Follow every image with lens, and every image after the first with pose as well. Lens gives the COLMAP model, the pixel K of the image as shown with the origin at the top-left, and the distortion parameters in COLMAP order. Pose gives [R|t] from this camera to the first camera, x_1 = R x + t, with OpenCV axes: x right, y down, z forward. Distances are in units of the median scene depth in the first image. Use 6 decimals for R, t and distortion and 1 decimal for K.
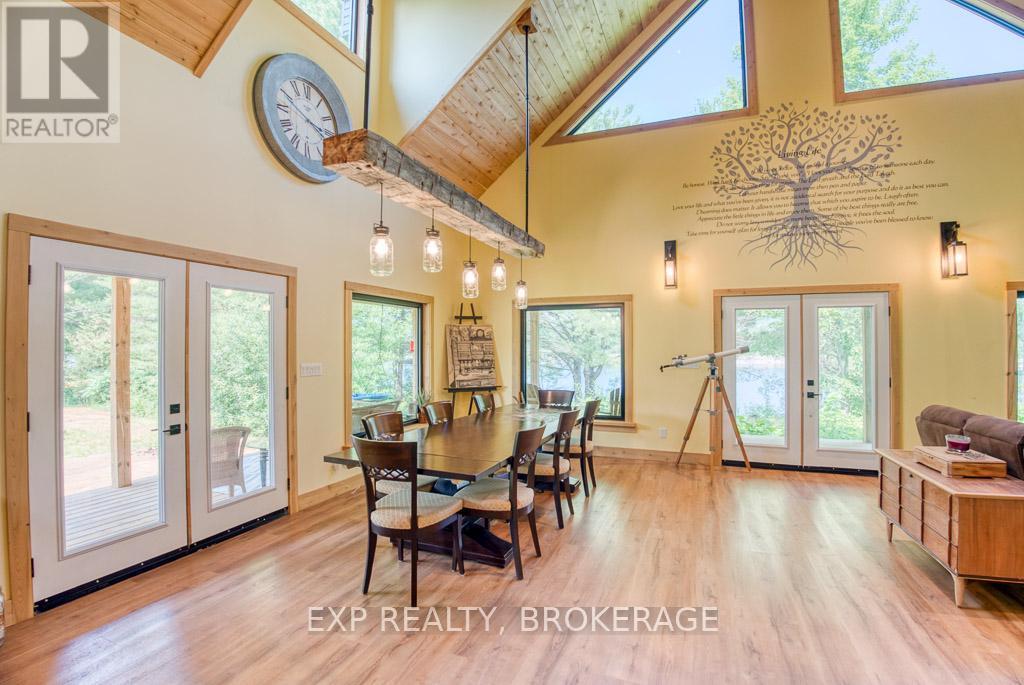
lens RADIAL K [[470.2, 0, 513.2], [0, 470.2, 346.3], [0, 0, 1]] dist [-0.058745, 0.007783]
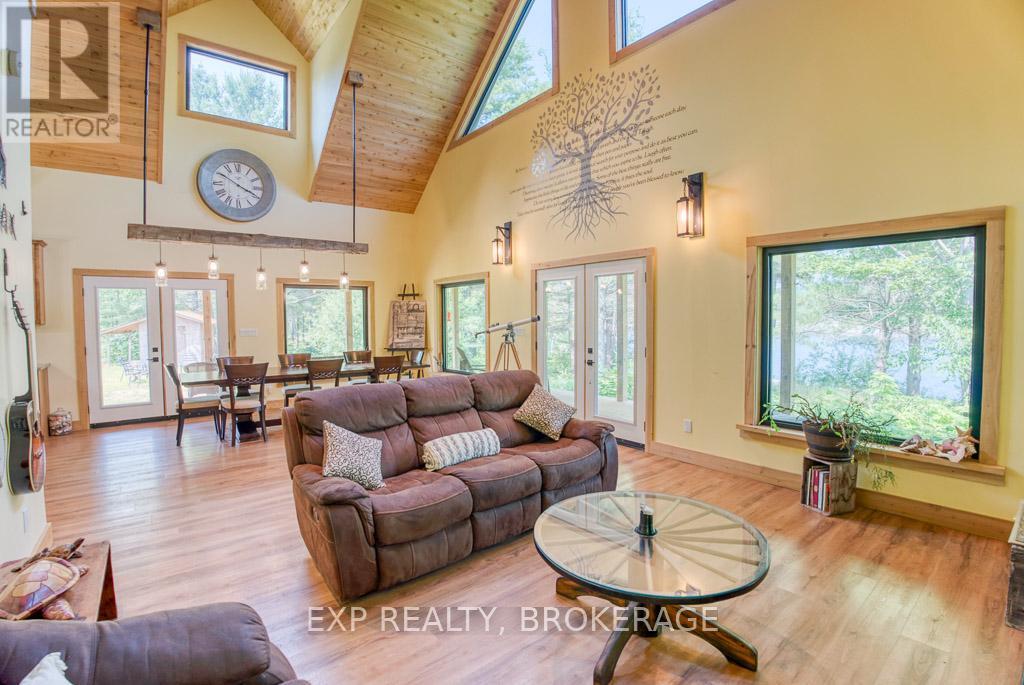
lens RADIAL K [[470.2, 0, 503.4], [0, 470.2, 340.9], [0, 0, 1]] dist [-0.058745, 0.007783]
pose [[0.865665, 0.018570, -0.500278, 1.006123], [0.008947, 0.998578, 0.052548, 0.000678], [0.500543, -0.049965, 0.864269, -0.001207]]
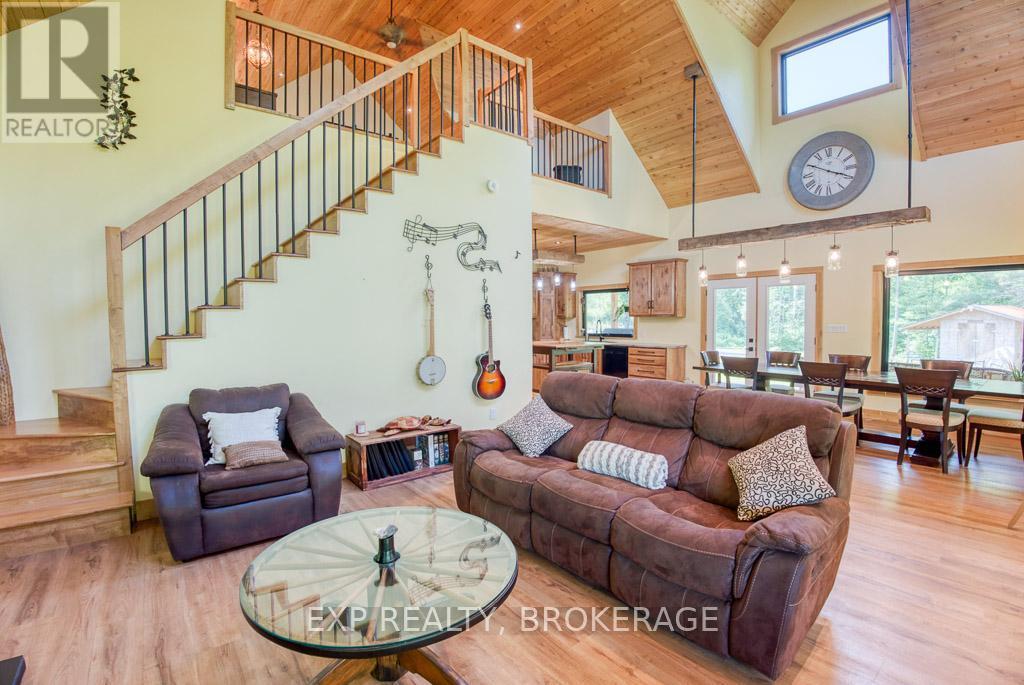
lens RADIAL K [[470.2, 0, 520.9], [0, 470.2, 336.2], [0, 0, 1]] dist [-0.058745, 0.007783]
pose [[-0.492632, 0.035776, -0.869502, 1.169786], [0.004426, 0.999245, 0.038607, 0.009855], [0.870226, 0.015171, -0.492418, 0.686222]]
